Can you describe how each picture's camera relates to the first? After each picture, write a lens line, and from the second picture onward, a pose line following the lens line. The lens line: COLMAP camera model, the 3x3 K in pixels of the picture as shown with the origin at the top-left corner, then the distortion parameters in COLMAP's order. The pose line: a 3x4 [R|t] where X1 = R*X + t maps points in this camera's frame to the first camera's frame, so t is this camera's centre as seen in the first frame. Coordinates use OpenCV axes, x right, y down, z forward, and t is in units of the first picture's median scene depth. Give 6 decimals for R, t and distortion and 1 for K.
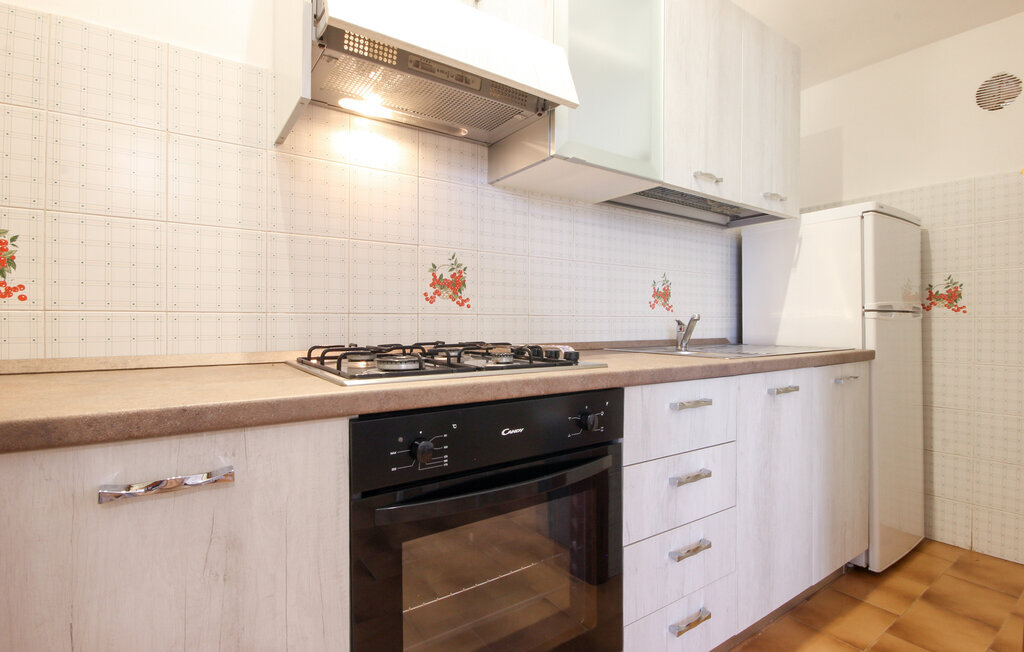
lens RADIAL K [[475.4, 0, 490.7], [0, 475.4, 323.6], [0, 0, 1]] dist [-0.002734, -0.003272]
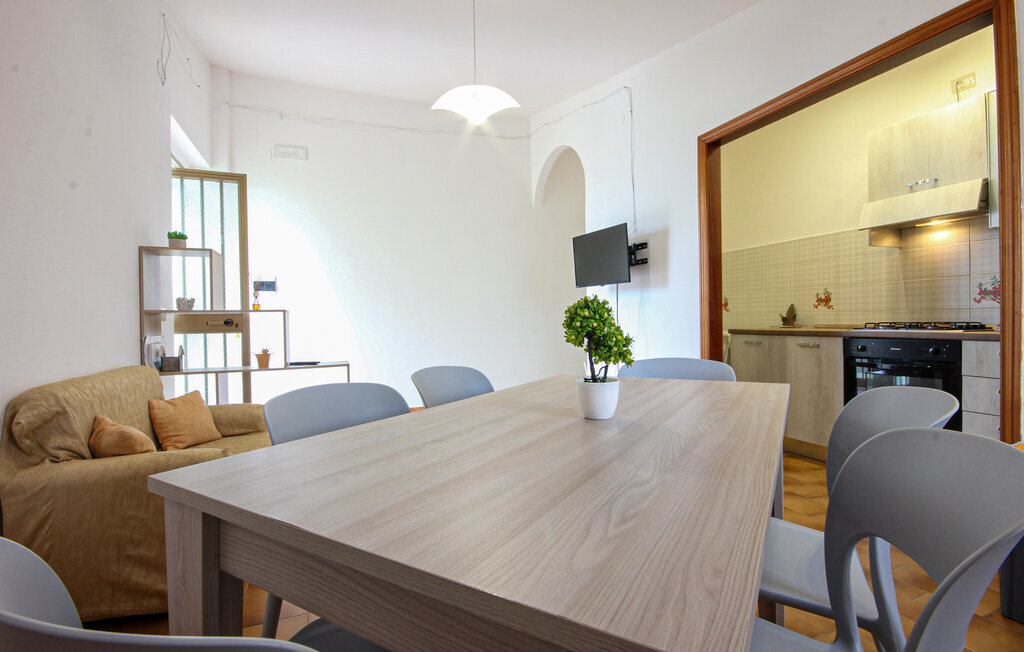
lens RADIAL K [[475.4, 0, 513.7], [0, 475.4, 322.9], [0, 0, 1]] dist [-0.002734, -0.003272]
pose [[-0.217878, 0.003058, -0.975971, 2.155715], [0.006889, 0.999975, 0.001595, 0.022155], [0.975952, -0.006376, -0.217894, -0.445536]]
